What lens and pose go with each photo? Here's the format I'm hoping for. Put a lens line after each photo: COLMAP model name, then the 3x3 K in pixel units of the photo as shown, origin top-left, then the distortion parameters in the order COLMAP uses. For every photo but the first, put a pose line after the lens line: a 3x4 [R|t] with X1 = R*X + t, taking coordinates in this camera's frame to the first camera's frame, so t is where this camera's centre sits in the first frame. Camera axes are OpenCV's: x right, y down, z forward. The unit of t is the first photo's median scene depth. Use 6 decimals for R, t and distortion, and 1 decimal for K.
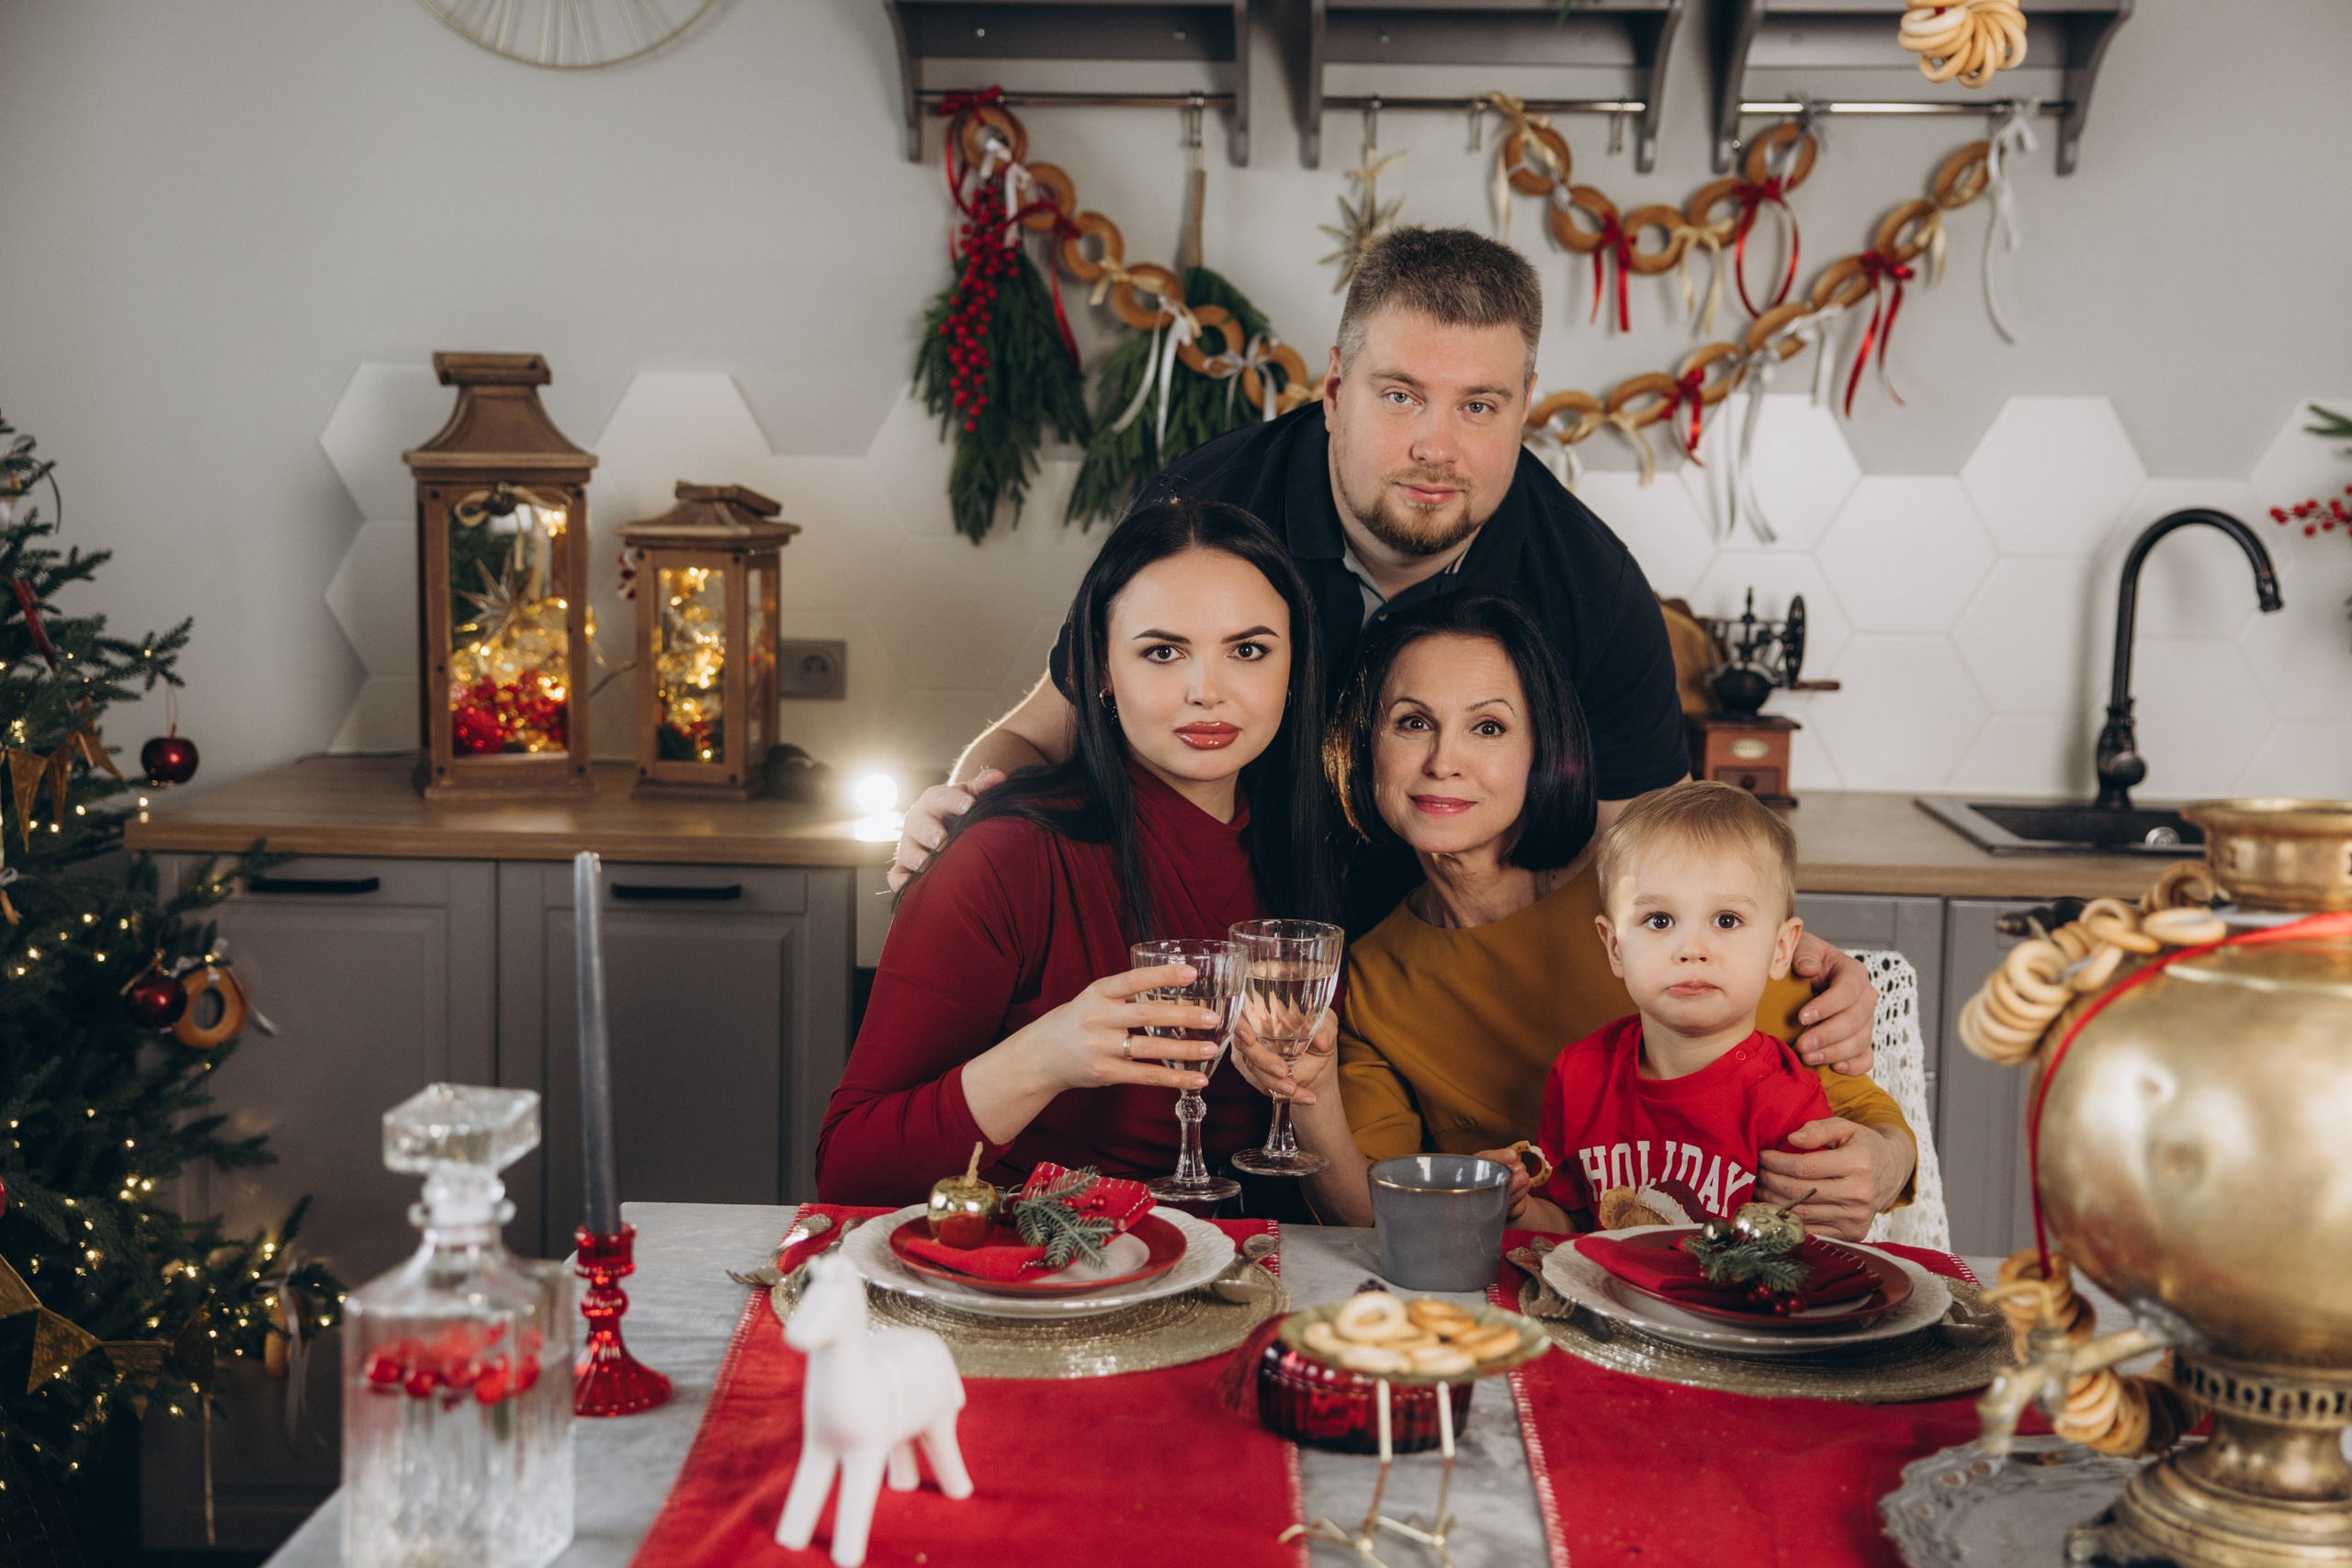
lens RADIAL K [[2874.6, 0, 1176.0], [0, 2874.6, 784.0], [0, 0, 1]] dist [0.160528, -0.019049]
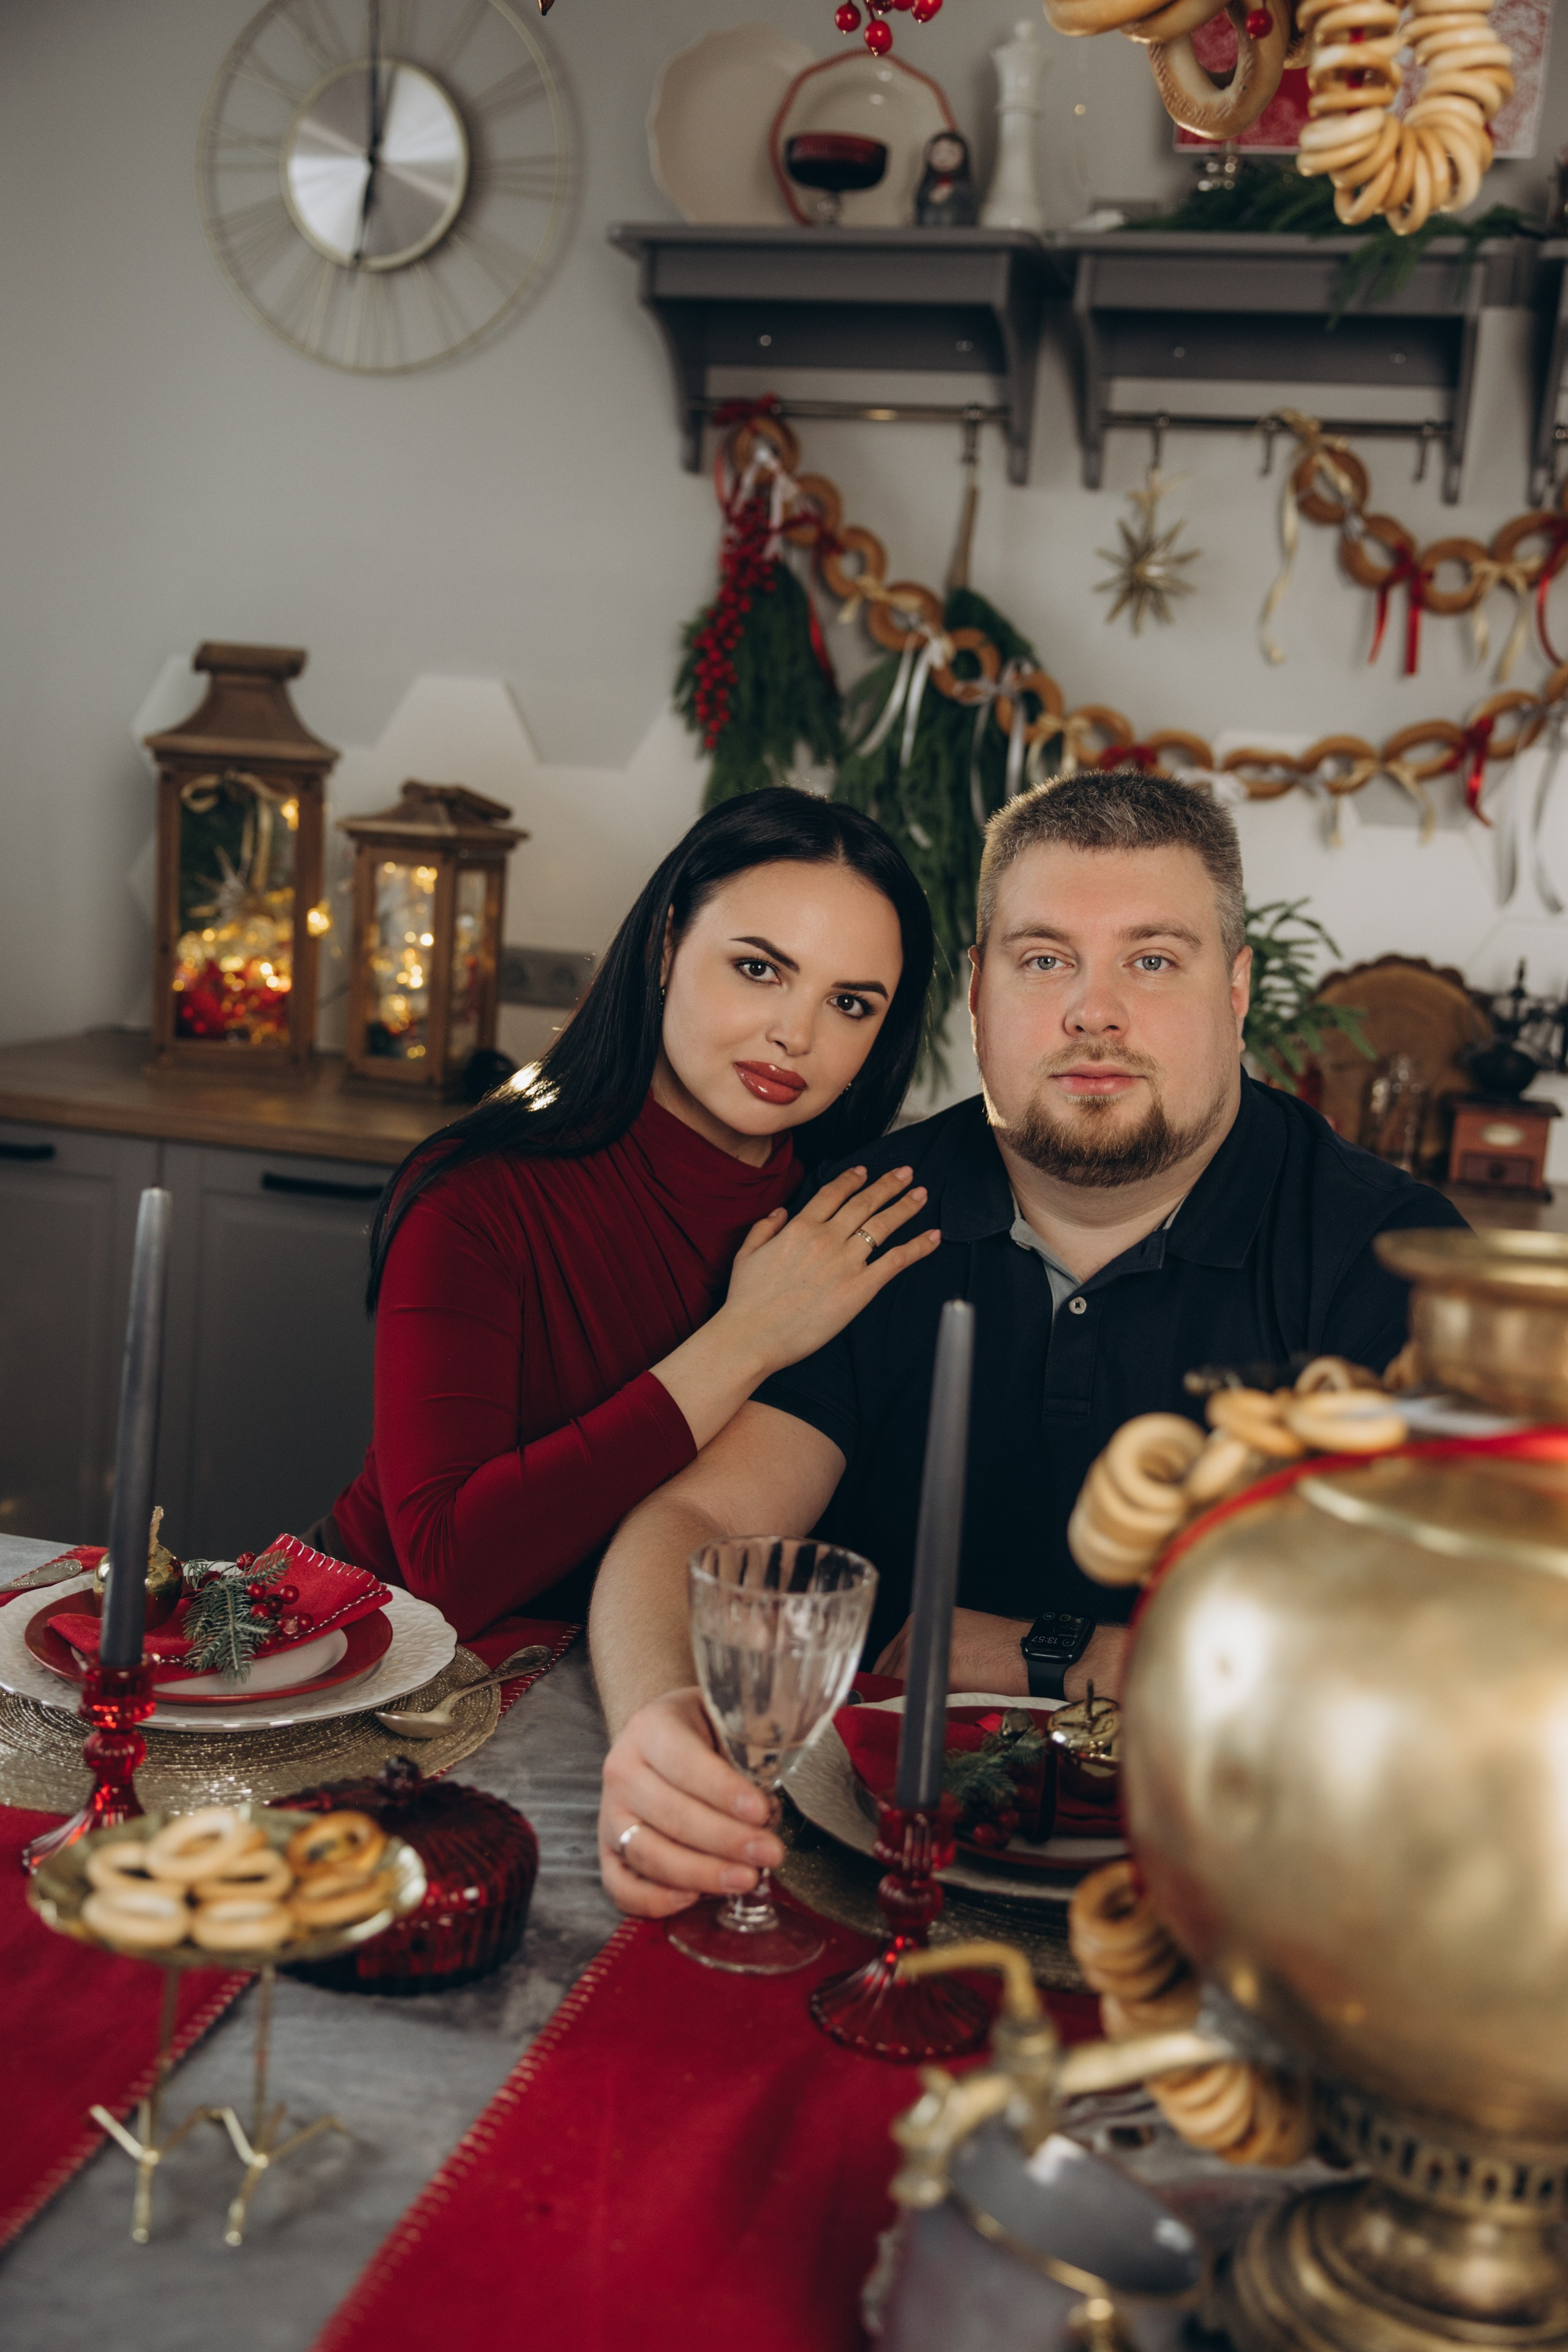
lens RADIAL K [[2462.5, 0, 784.0], [0, 2462.5, 1176.0], [0, 0, 1]] dist [0.097591, 0.010981]
pose [[0.975301, 0.086401, -0.203282, 0.135381], [-0.081646, 0.996158, 0.031678, -0.005348], [0.205238, -0.014298, 0.978608, 0.179016]]
